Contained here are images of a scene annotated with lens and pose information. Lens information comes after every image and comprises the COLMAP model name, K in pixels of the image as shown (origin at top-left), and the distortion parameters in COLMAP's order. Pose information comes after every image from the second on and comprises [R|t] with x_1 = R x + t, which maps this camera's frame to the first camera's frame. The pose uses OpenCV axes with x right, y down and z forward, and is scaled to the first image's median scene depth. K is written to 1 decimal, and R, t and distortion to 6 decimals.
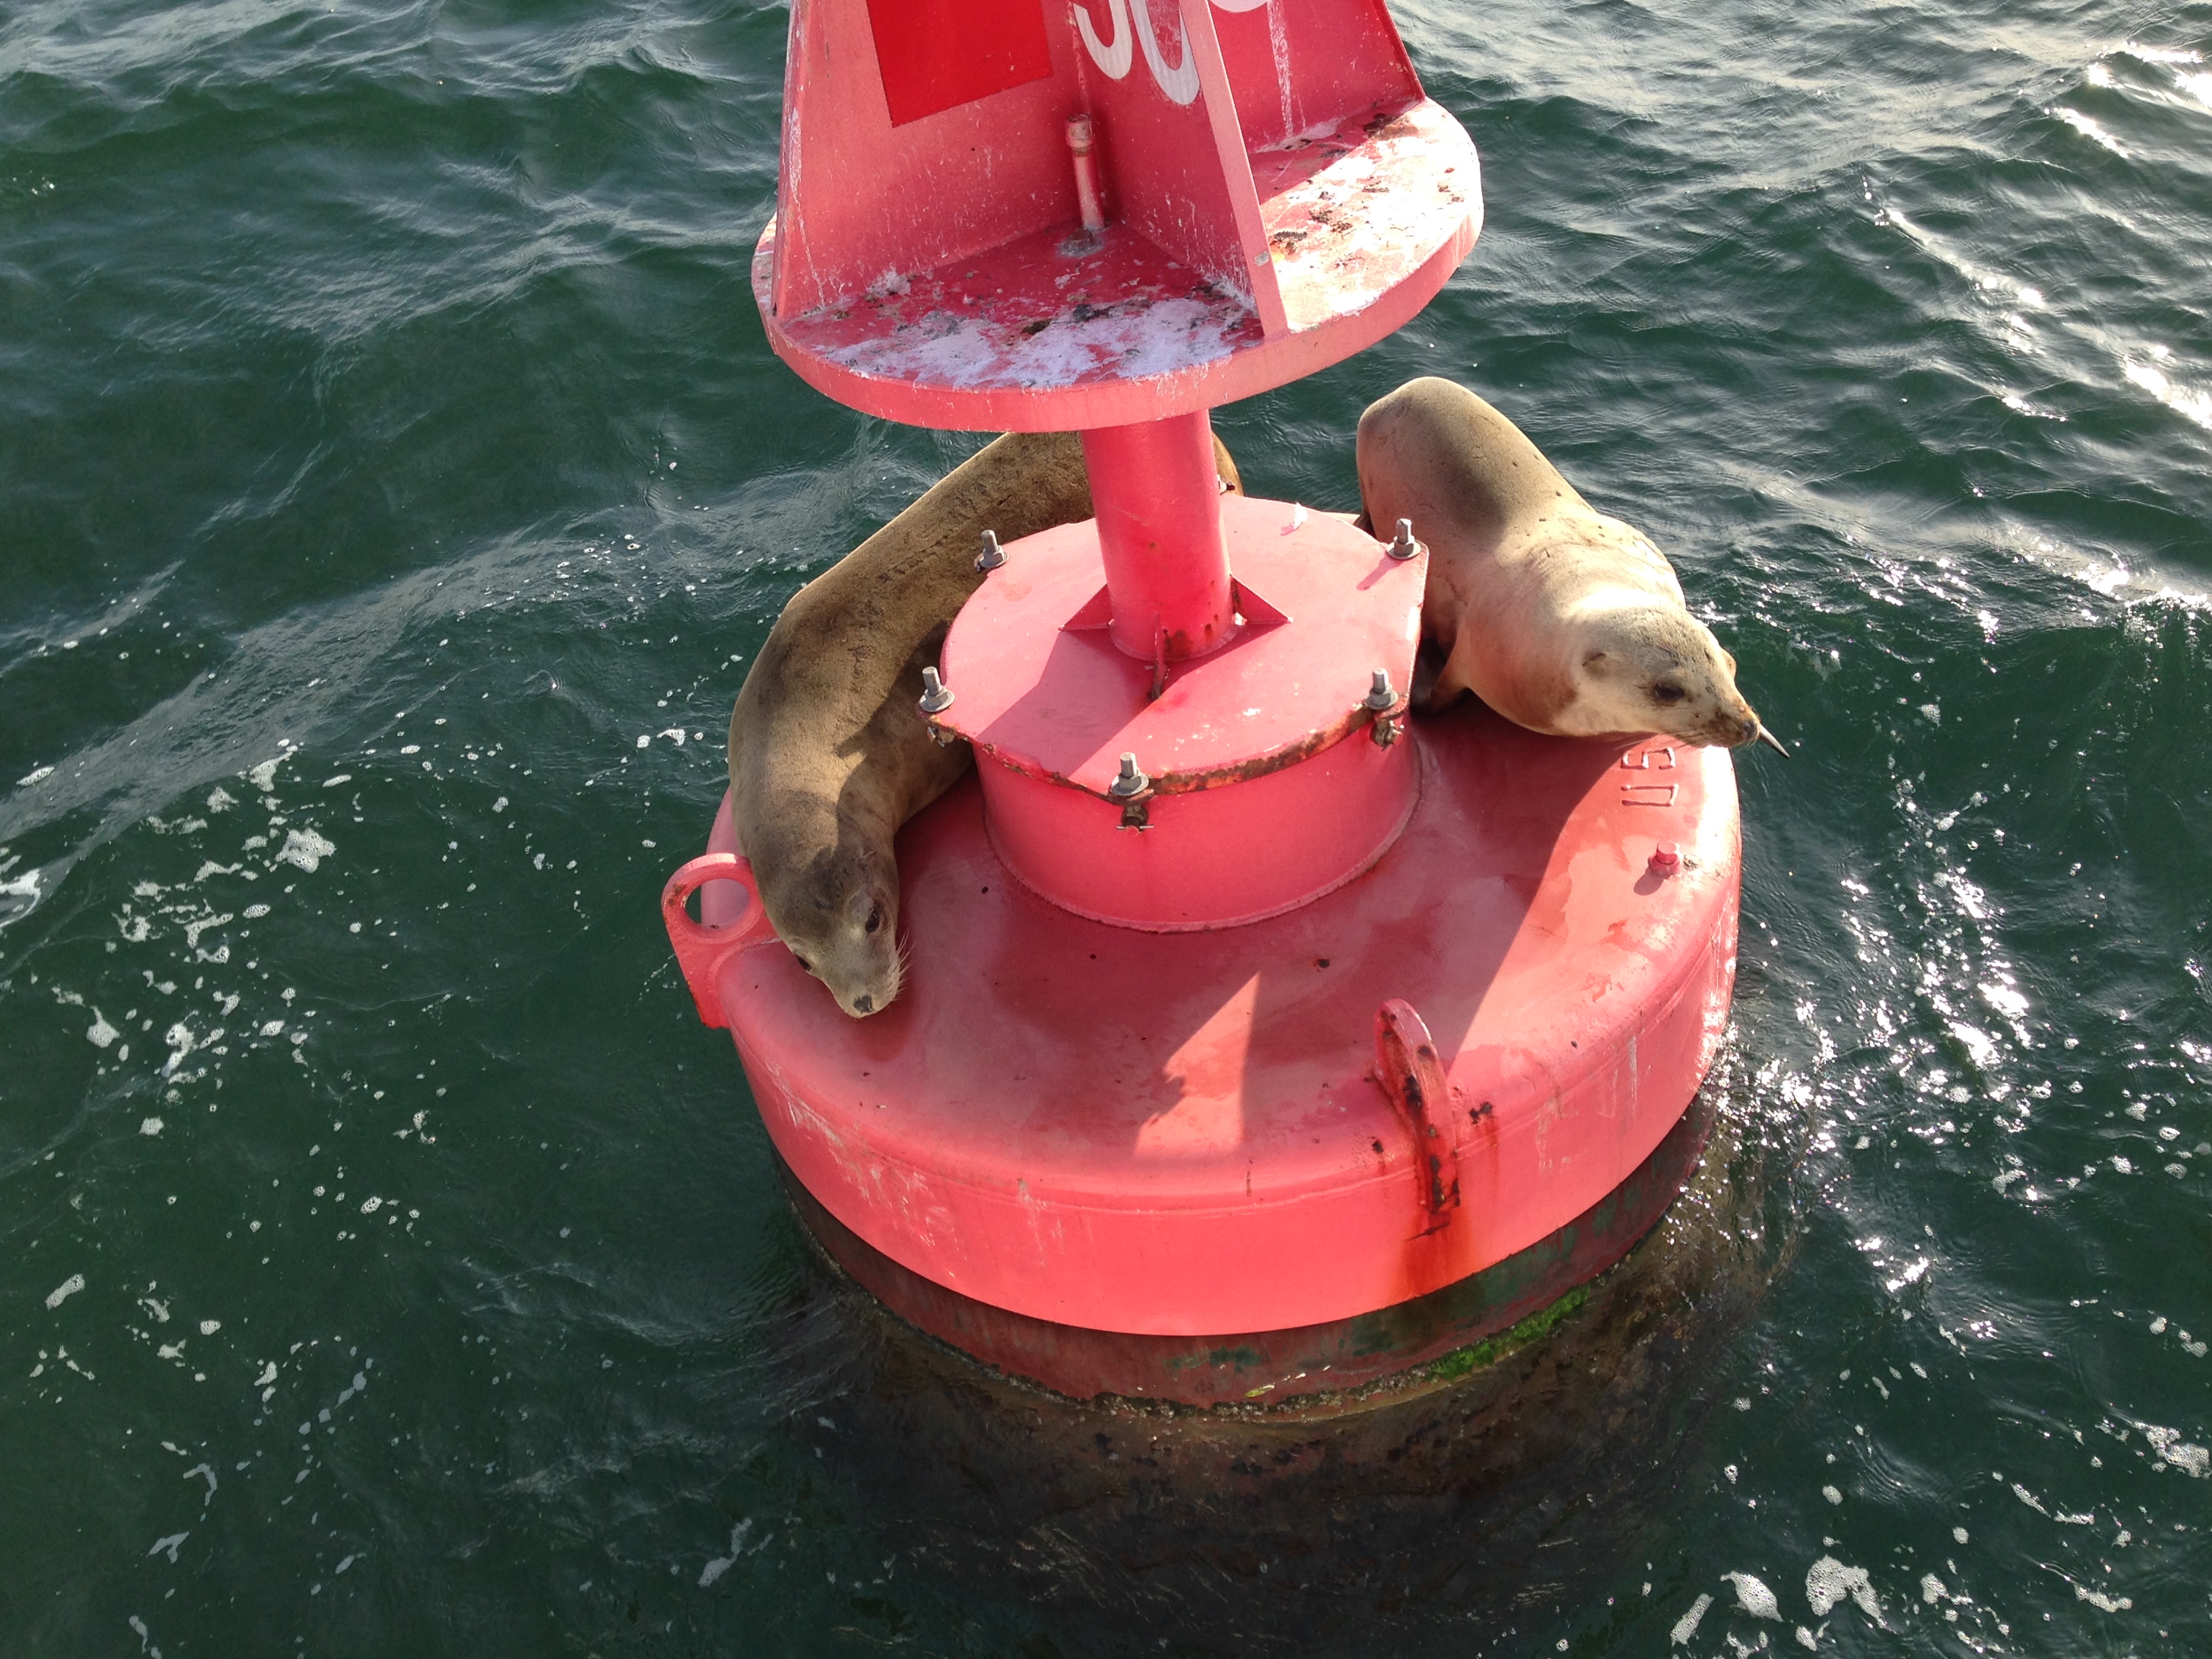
lens RADIAL K [[2344.2, 0, 1125.1], [0, 2344.2, 826.8], [0, 0, 1]] dist [0.078398, 0.008766]
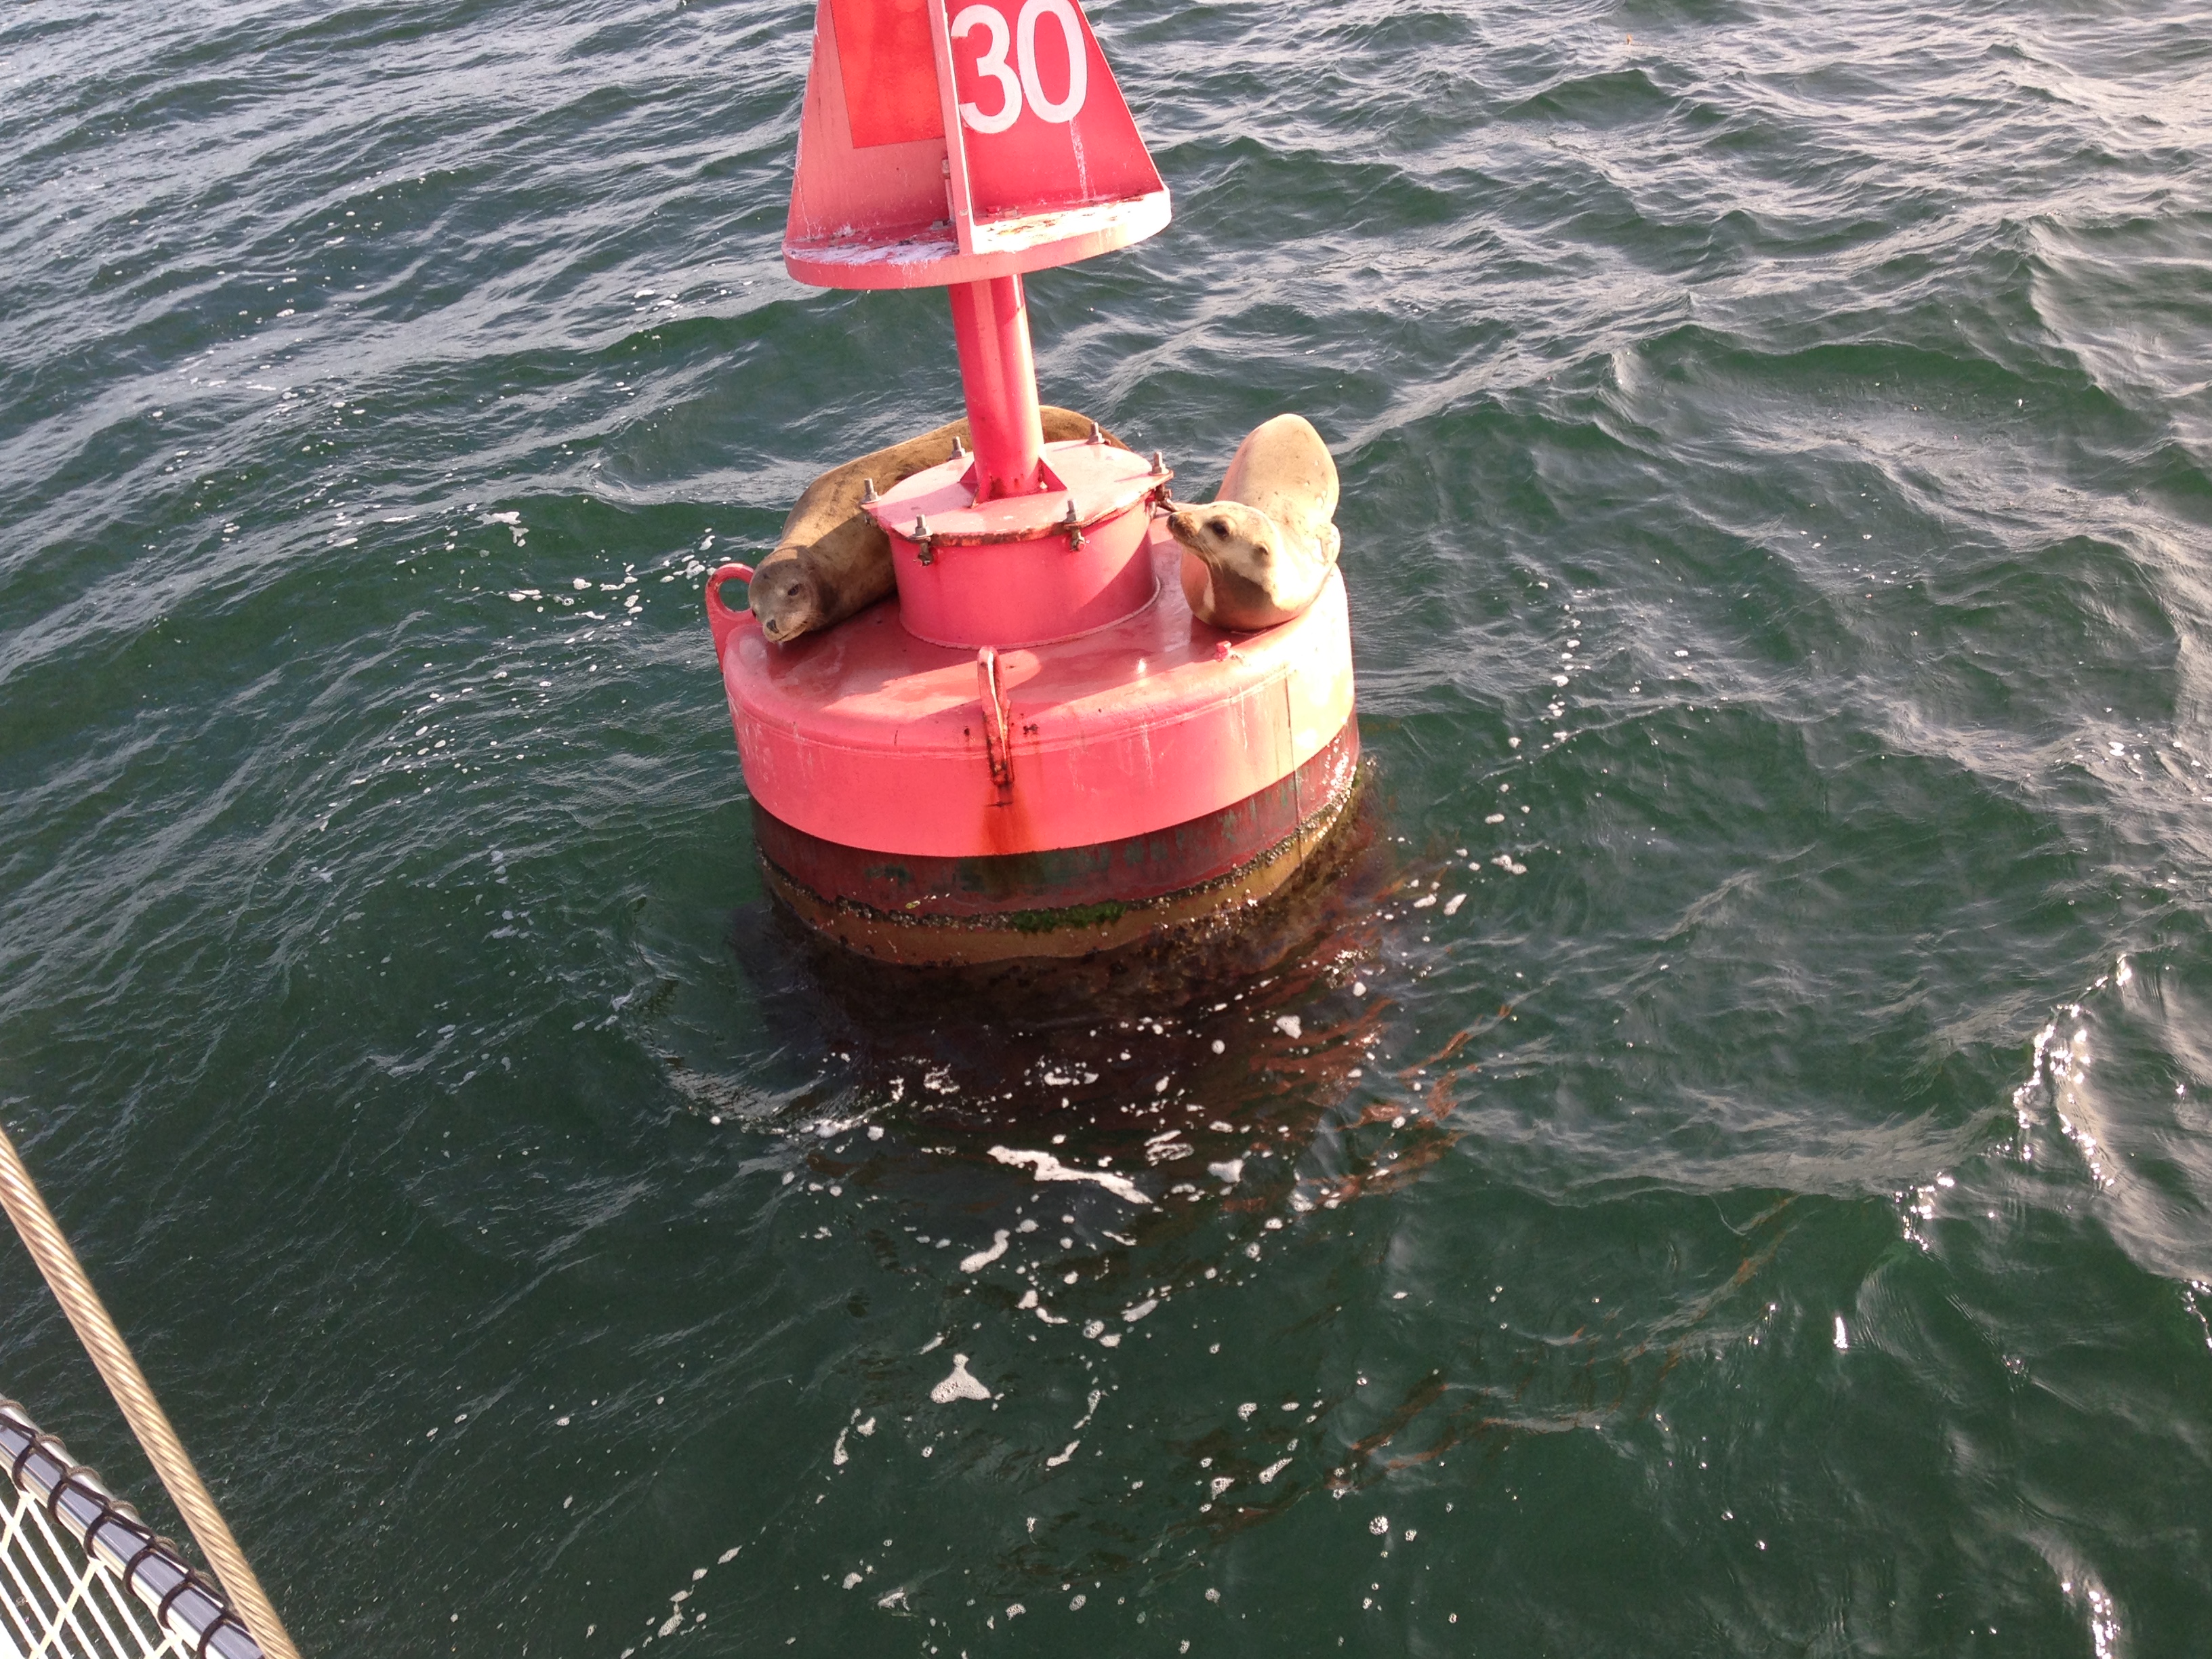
lens RADIAL K [[2355.4, 0, 1106.0], [0, 2355.4, 829.5], [0, 0, 1]] dist [0.111508, 0.017863]
pose [[0.914857, 0.206628, -0.346903, 0.787624], [-0.268768, 0.952787, -0.141284, 0.405129], [0.301331, 0.222491, 0.927199, -0.551928]]
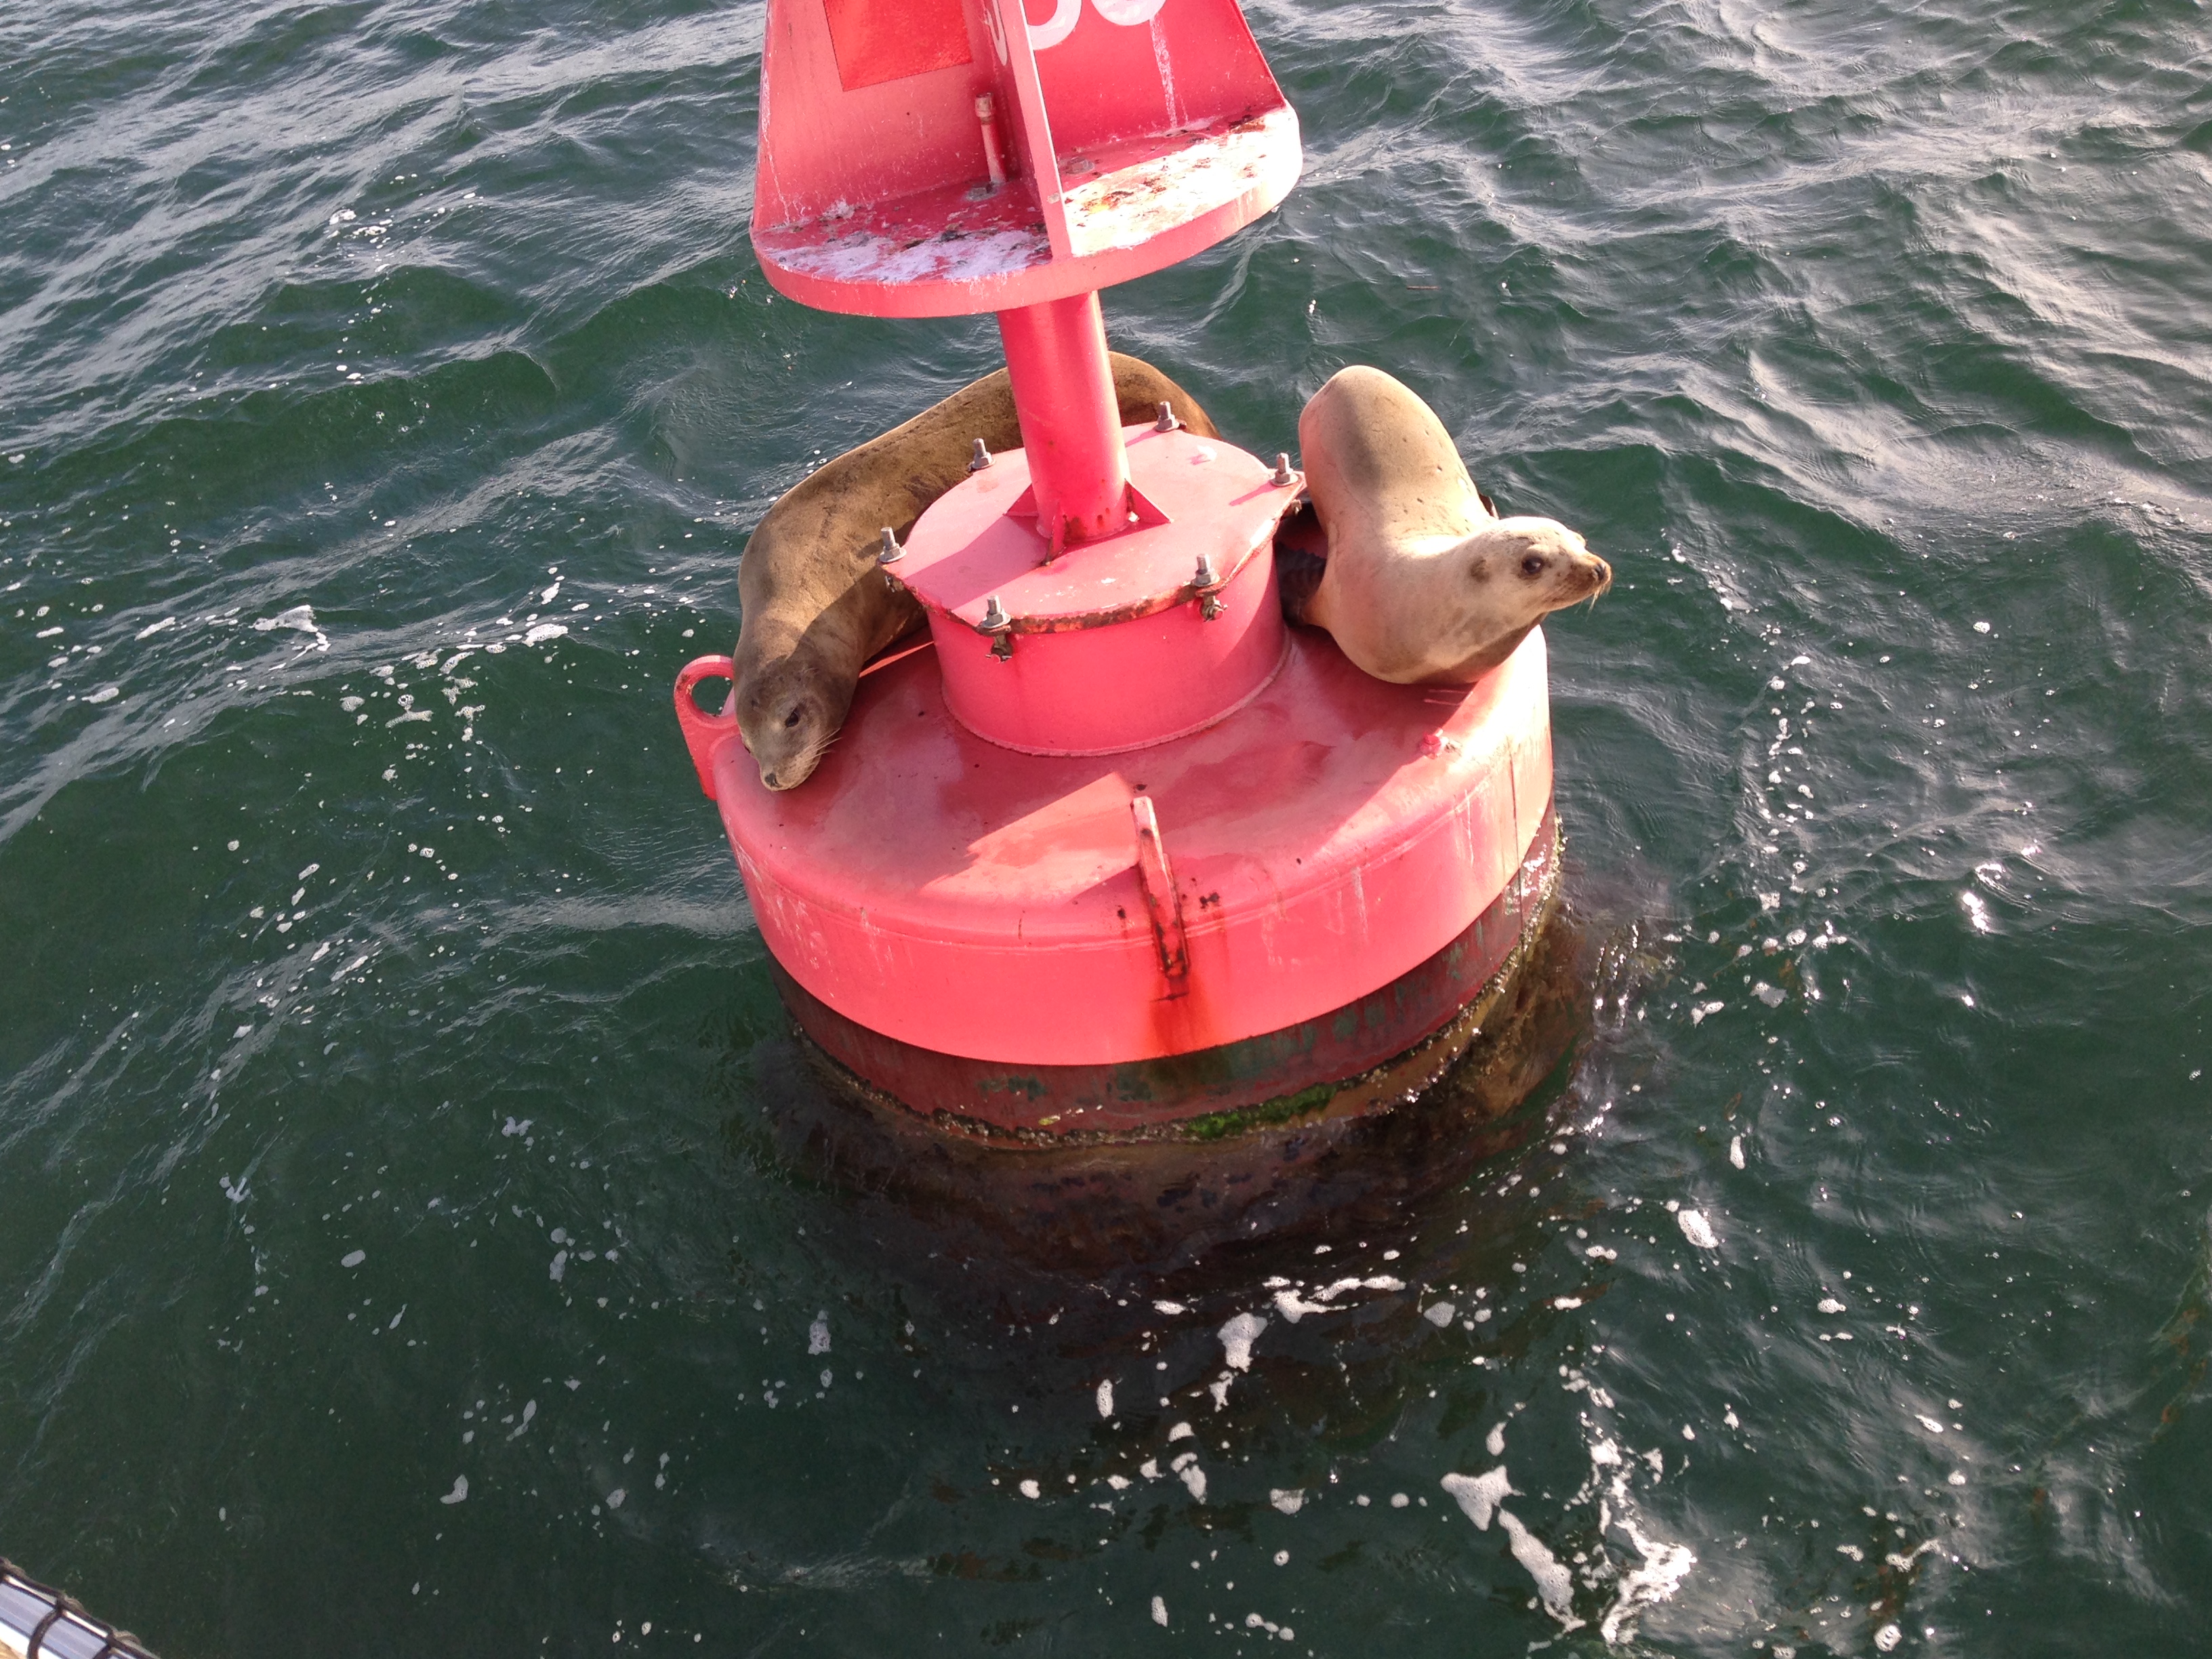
lens RADIAL K [[2355.4, 0, 1106.0], [0, 2355.4, 829.5], [0, 0, 1]] dist [0.111508, 0.017863]
pose [[0.968316, 0.128520, -0.214118, 0.349693], [-0.137165, 0.990208, -0.025959, 0.119430], [0.208685, 0.054506, 0.976463, -0.238585]]
